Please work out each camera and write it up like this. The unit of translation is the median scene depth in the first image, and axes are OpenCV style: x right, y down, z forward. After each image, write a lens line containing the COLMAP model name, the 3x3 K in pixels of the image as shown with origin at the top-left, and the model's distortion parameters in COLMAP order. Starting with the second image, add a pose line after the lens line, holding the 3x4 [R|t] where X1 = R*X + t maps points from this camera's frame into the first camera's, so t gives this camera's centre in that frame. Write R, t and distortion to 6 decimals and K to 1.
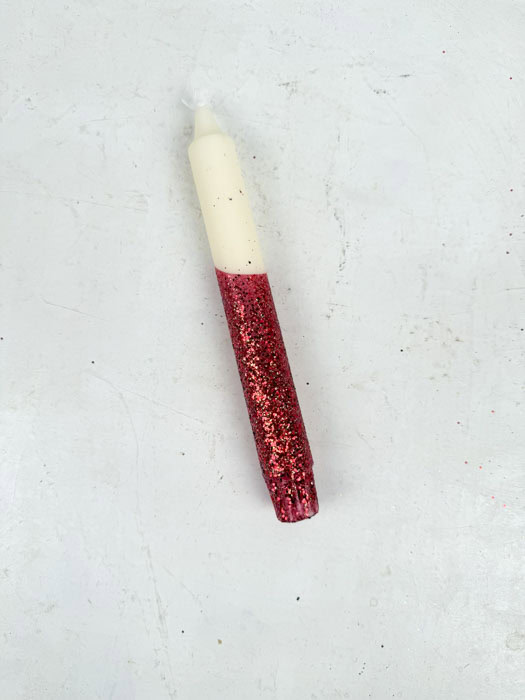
lens RADIAL K [[494.2, 0, 256.6], [0, 494.2, 349.7], [0, 0, 1]] dist [-0.051285, -0.001297]
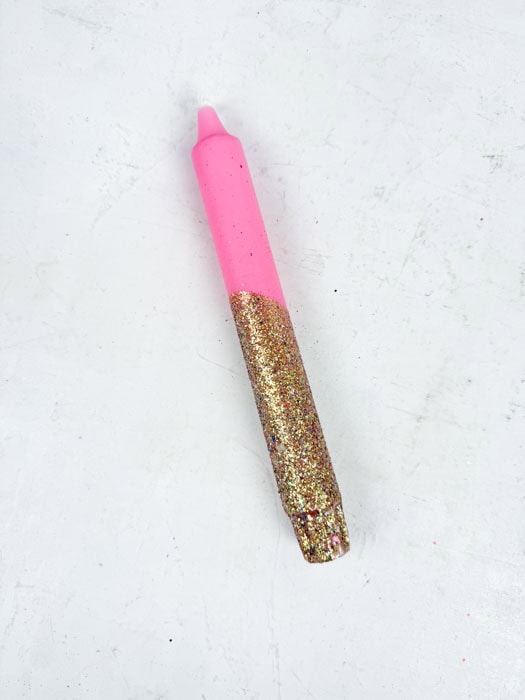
lens RADIAL K [[494.2, 0, 257.1], [0, 494.2, 352.4], [0, 0, 1]] dist [-0.051285, -0.001297]
pose [[0.989336, 0.144279, -0.019947, -0.303056], [-0.144695, 0.989247, -0.021310, -0.099141], [0.016658, 0.023969, 0.999574, 0.093306]]
